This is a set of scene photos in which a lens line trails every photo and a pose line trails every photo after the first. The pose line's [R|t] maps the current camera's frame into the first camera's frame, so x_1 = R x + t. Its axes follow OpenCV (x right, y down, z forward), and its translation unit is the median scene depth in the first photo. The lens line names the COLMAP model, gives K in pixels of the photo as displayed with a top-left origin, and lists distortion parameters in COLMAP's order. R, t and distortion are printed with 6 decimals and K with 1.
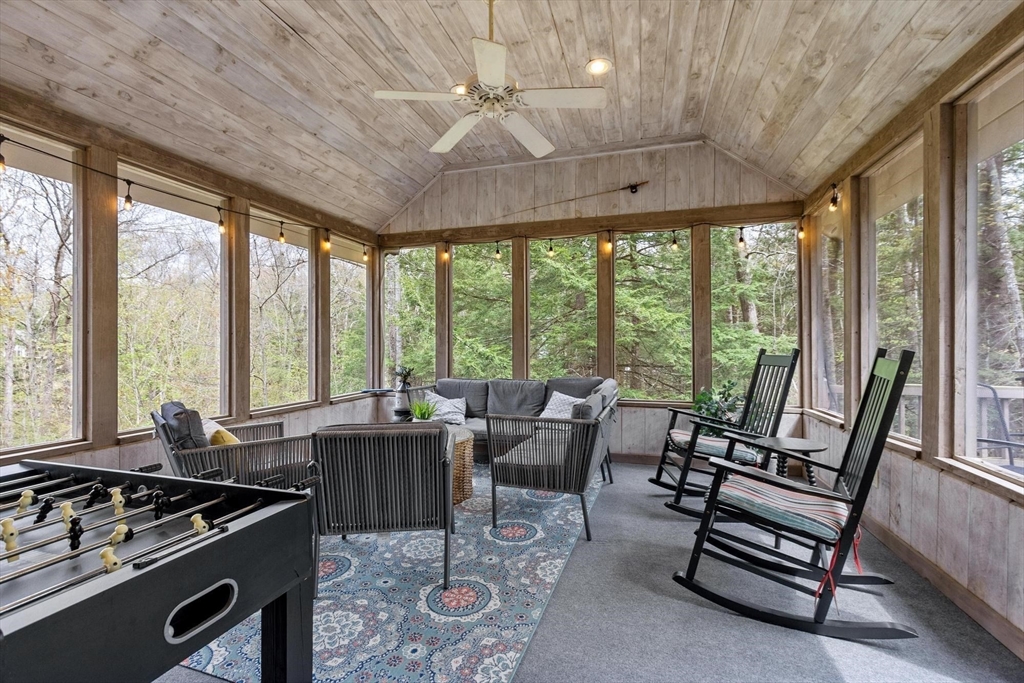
lens RADIAL K [[448.0, 0, 512.0], [0, 448.0, 341.5], [0, 0, 1]] dist [-0.000489, -0.000188]
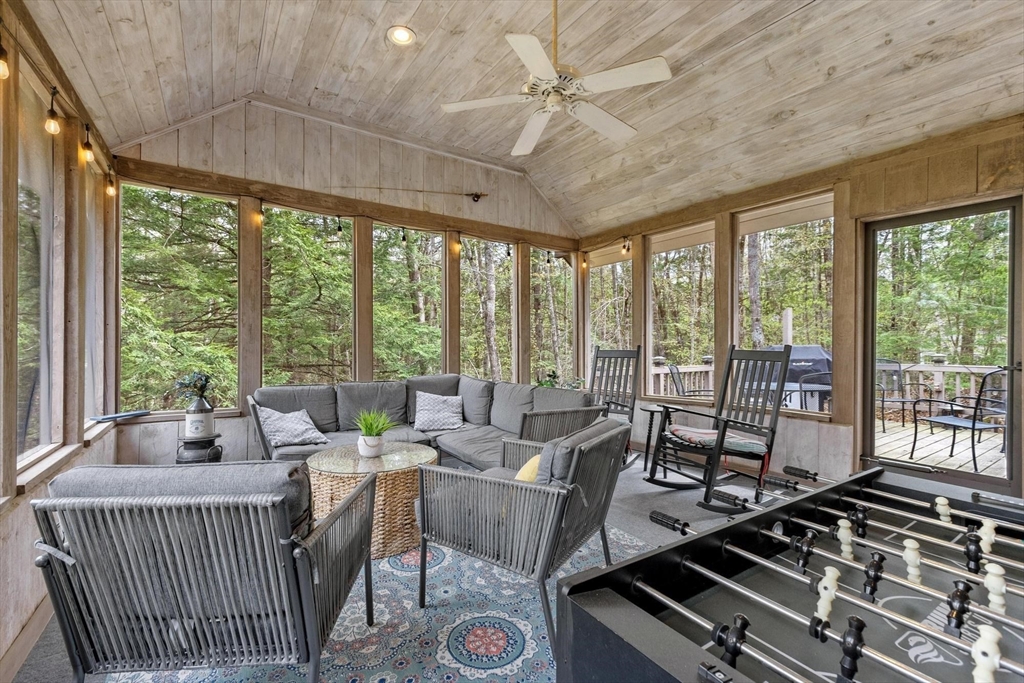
lens RADIAL K [[443.1, 0, 507.2], [0, 443.1, 341.4], [0, 0, 1]] dist [0.000691, 0.000038]
pose [[0.636708, 0.009504, 0.771047, -0.493312], [-0.010056, 0.999941, -0.004021, 0.008201], [-0.771040, -0.005193, 0.636766, 0.257913]]
